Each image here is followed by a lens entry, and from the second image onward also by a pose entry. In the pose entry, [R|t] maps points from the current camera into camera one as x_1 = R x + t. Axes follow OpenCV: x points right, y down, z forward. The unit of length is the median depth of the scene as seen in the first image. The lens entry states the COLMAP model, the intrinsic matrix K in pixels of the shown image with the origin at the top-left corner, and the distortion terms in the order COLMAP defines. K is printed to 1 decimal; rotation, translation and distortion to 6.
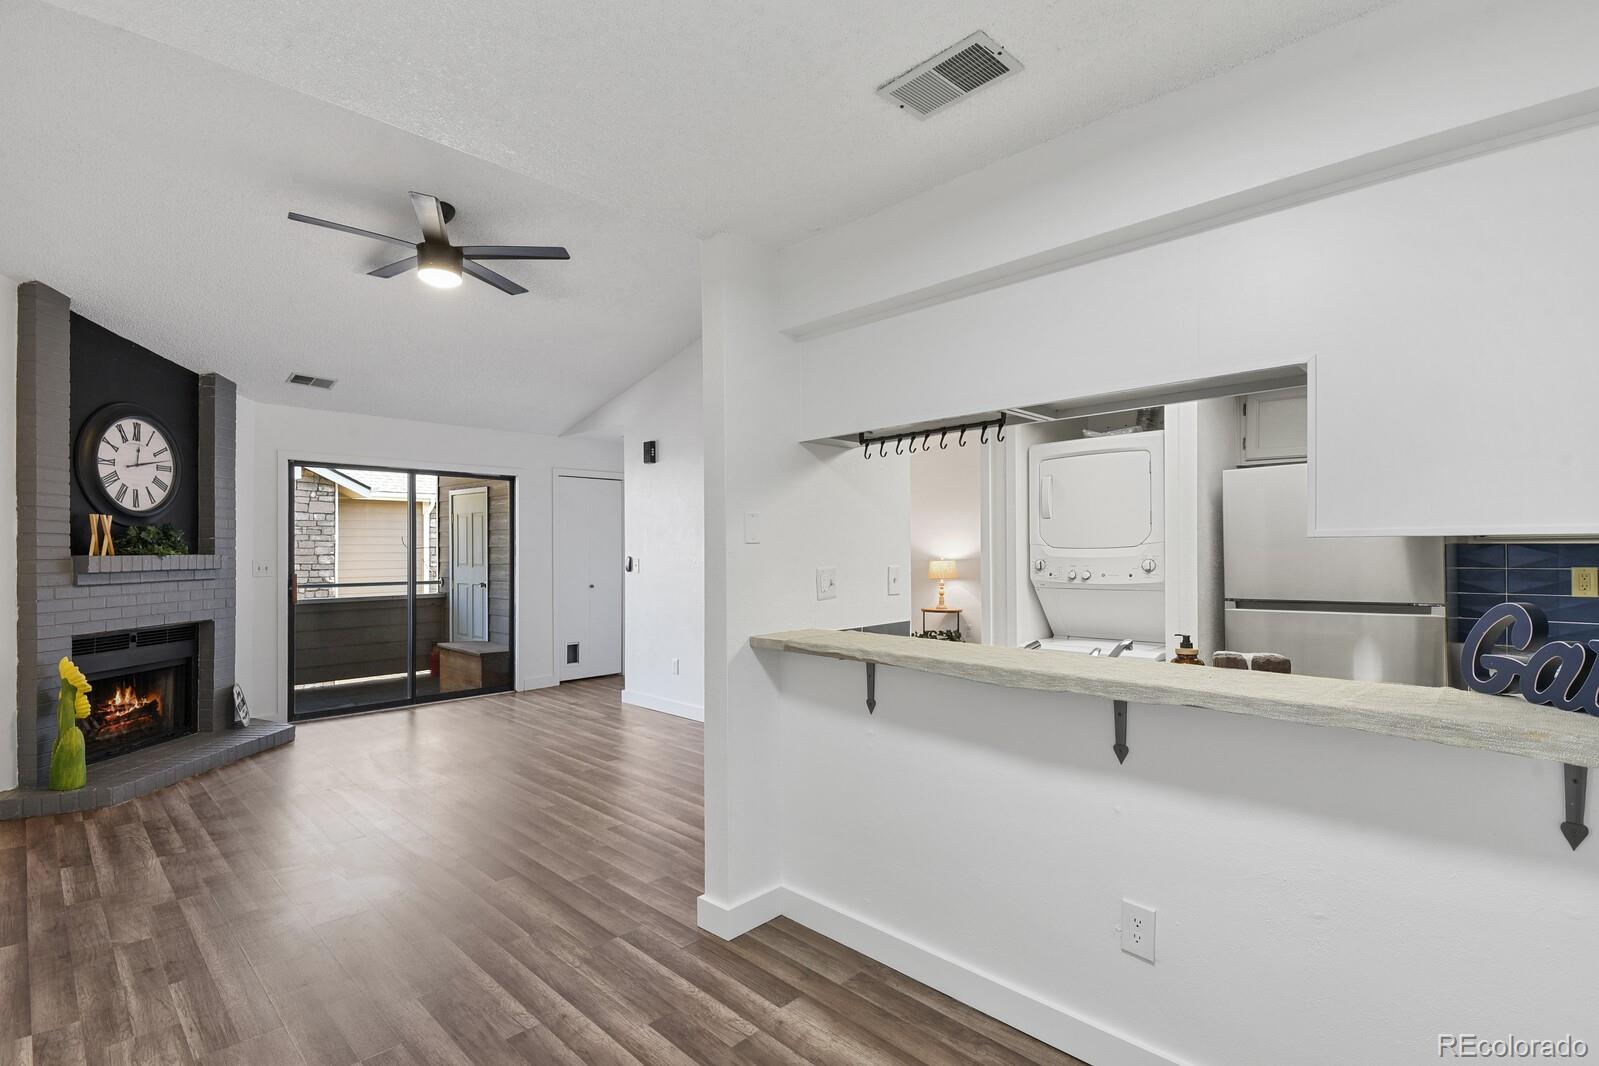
lens RADIAL K [[772.1, 0, 808.3], [0, 772.1, 535.7], [0, 0, 1]] dist [0.019649, -0.012234]
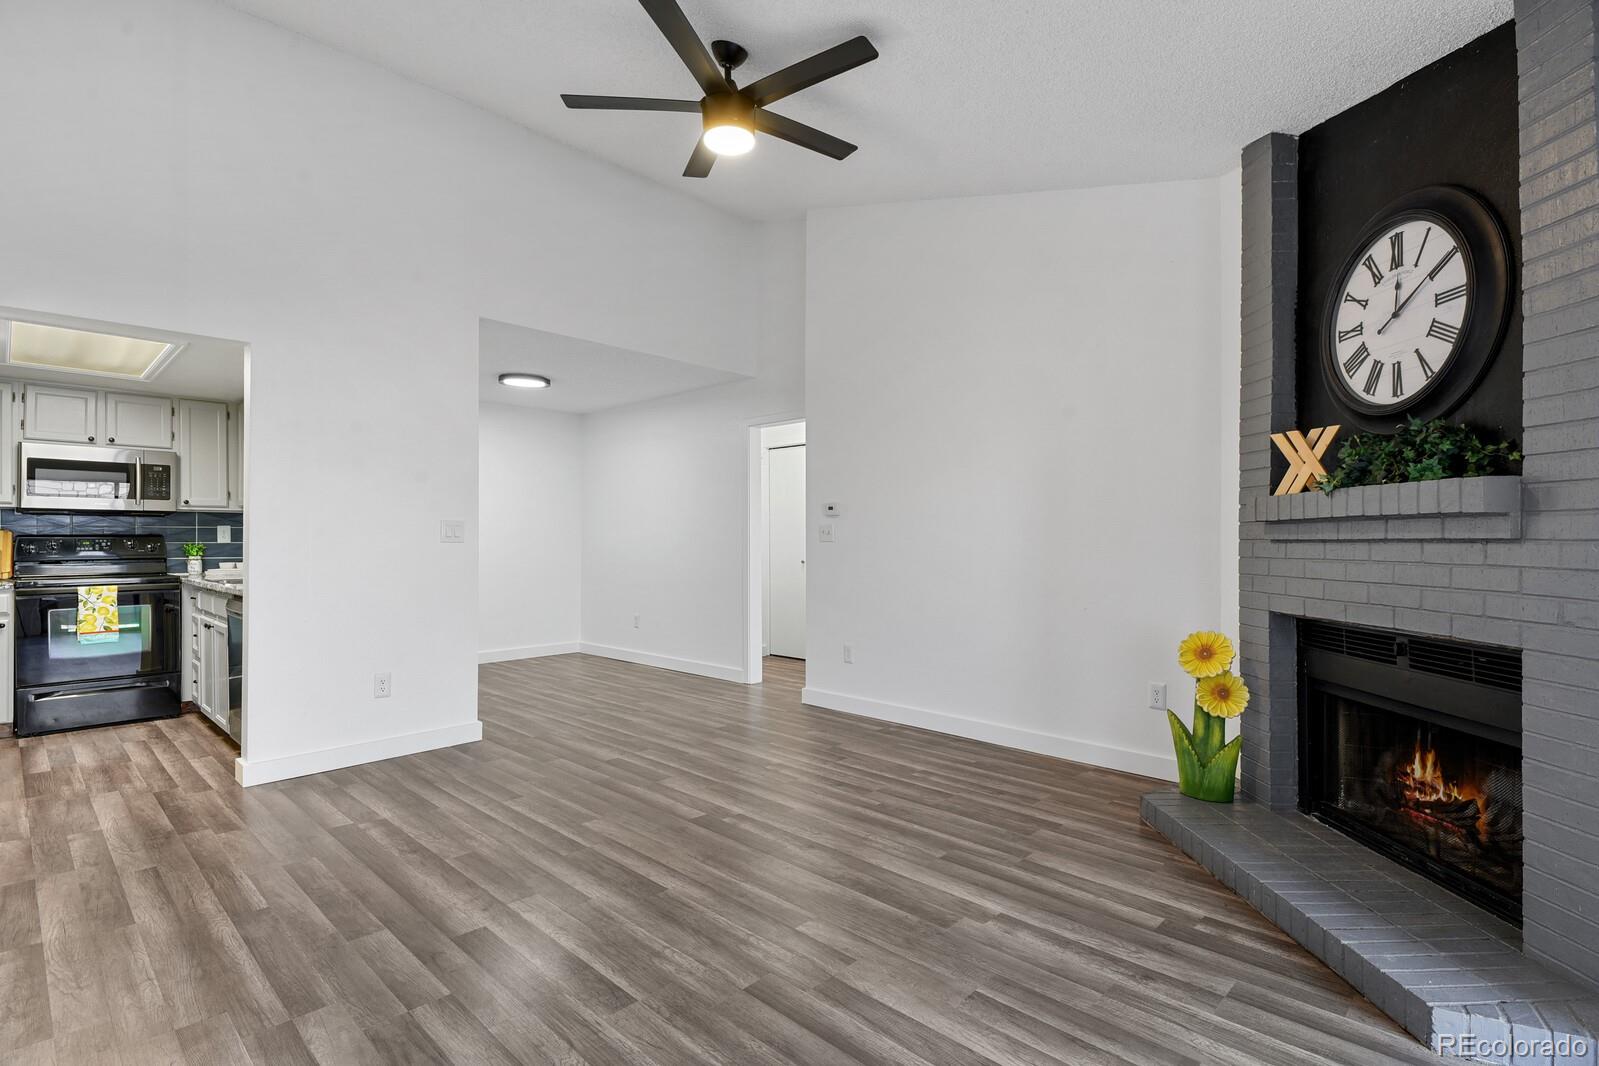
lens RADIAL K [[772.1, 0, 794.0], [0, 772.1, 533.6], [0, 0, 1]] dist [0.019649, -0.012234]
pose [[-0.999983, 0.001157, 0.005672, -0.466088], [0.001029, 0.999748, -0.022406, 0.066395], [-0.005697, -0.022399, -0.999733, 1.523220]]
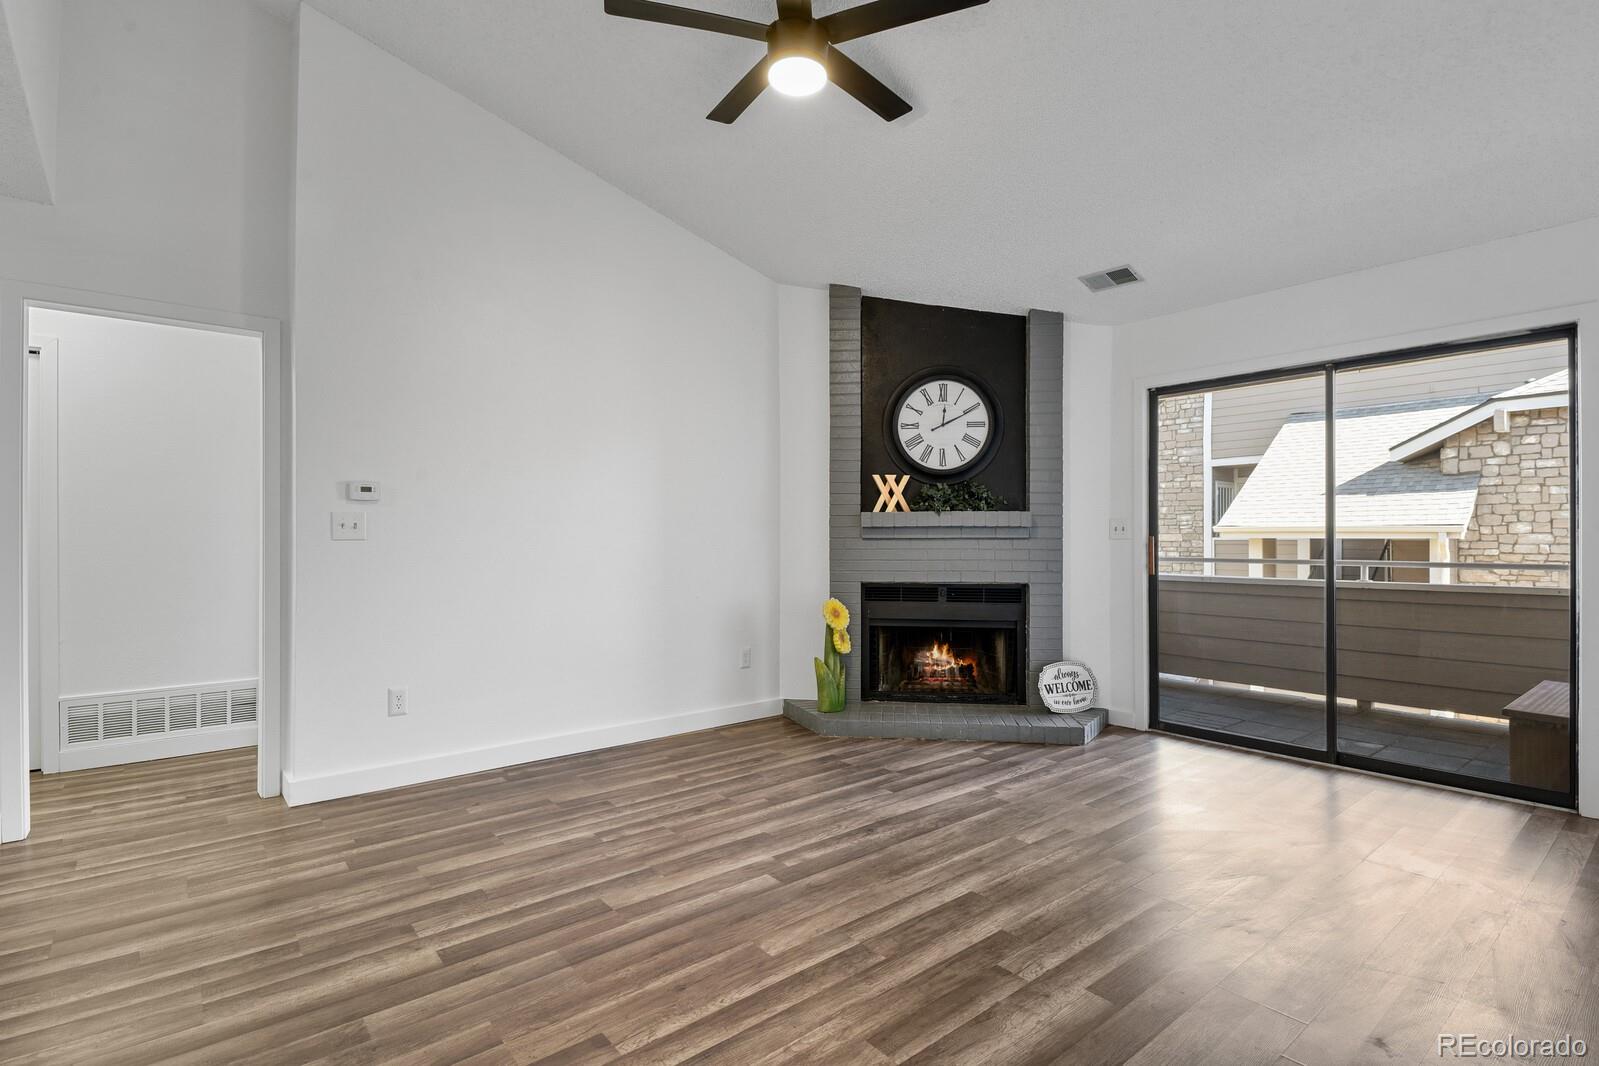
lens RADIAL K [[772.1, 0, 799.7], [0, 772.1, 528.9], [0, 0, 1]] dist [0.019649, -0.012234]
pose [[-0.116203, -0.004111, -0.993217, 0.172767], [0.016533, 0.999845, -0.006073, 0.050016], [0.993088, -0.017127, -0.116117, 0.931903]]
